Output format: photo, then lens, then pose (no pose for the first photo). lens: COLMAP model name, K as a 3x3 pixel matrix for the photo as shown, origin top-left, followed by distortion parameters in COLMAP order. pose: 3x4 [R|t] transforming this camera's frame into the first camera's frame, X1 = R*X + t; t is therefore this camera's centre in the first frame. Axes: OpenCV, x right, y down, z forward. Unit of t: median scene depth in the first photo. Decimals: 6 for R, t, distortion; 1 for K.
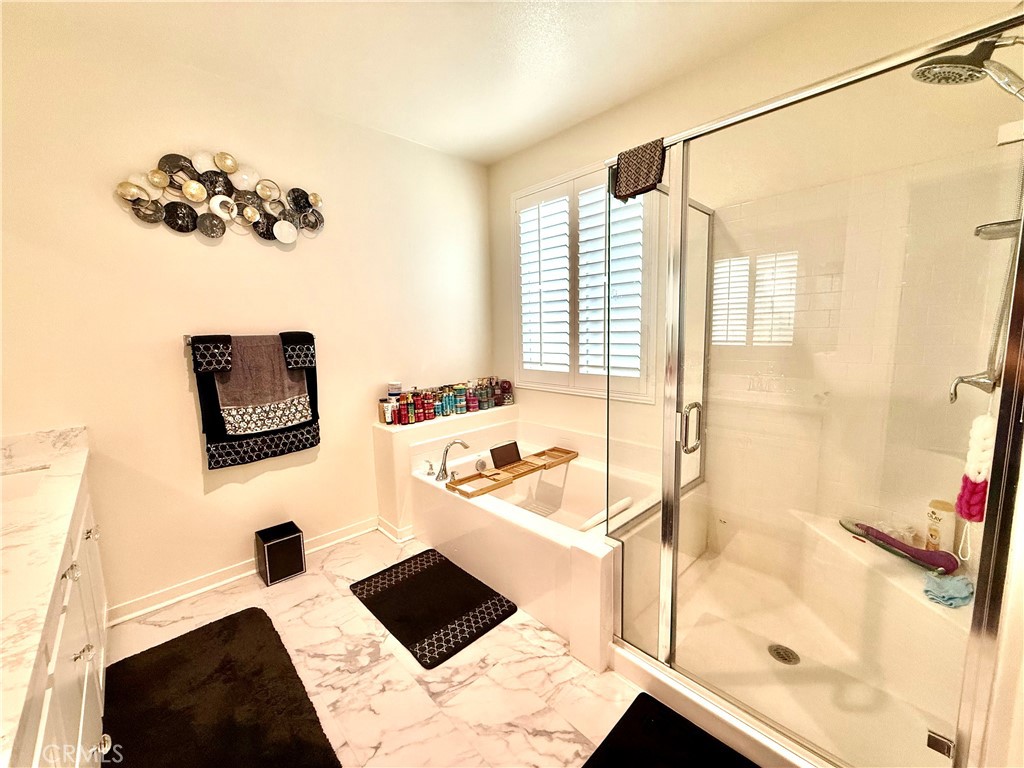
lens RADIAL K [[409.4, 0, 510.7], [0, 409.4, 382.9], [0, 0, 1]] dist [-0.000329, 0.000010]
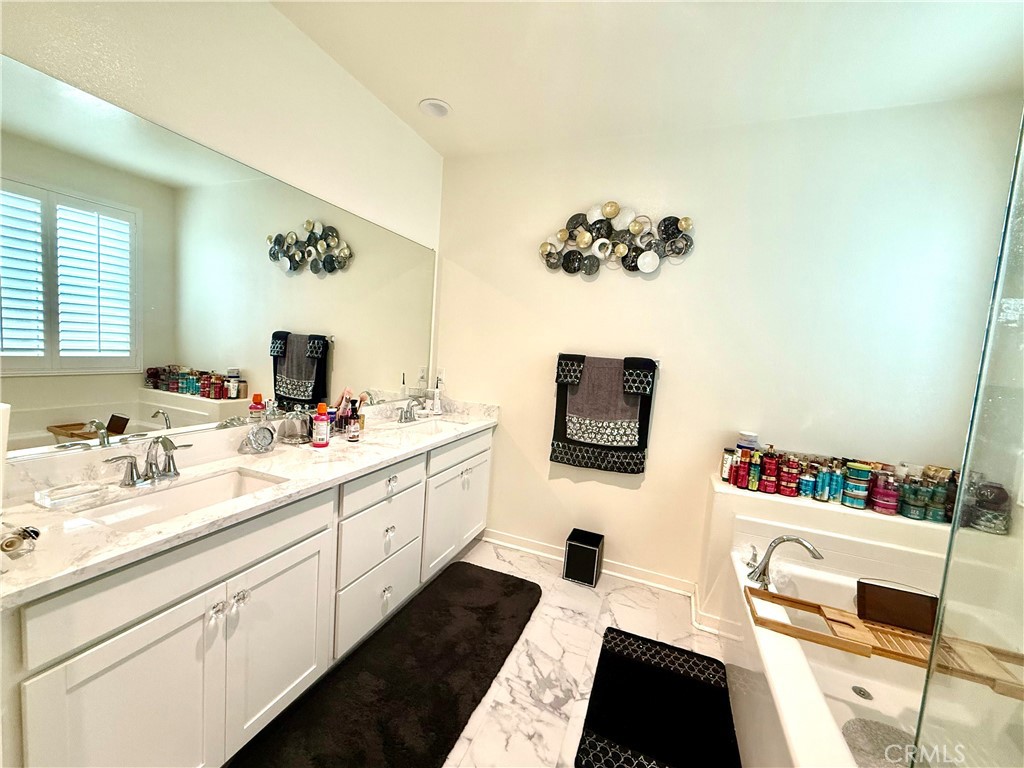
lens RADIAL K [[406.8, 0, 509.3], [0, 406.8, 383.6], [0, 0, 1]] dist [-0.001152, 0.000225]
pose [[0.408781, 0.131132, -0.903163, 0.281587], [-0.202174, 0.978047, 0.050499, -0.050623], [0.889957, 0.161953, 0.426318, 0.308569]]
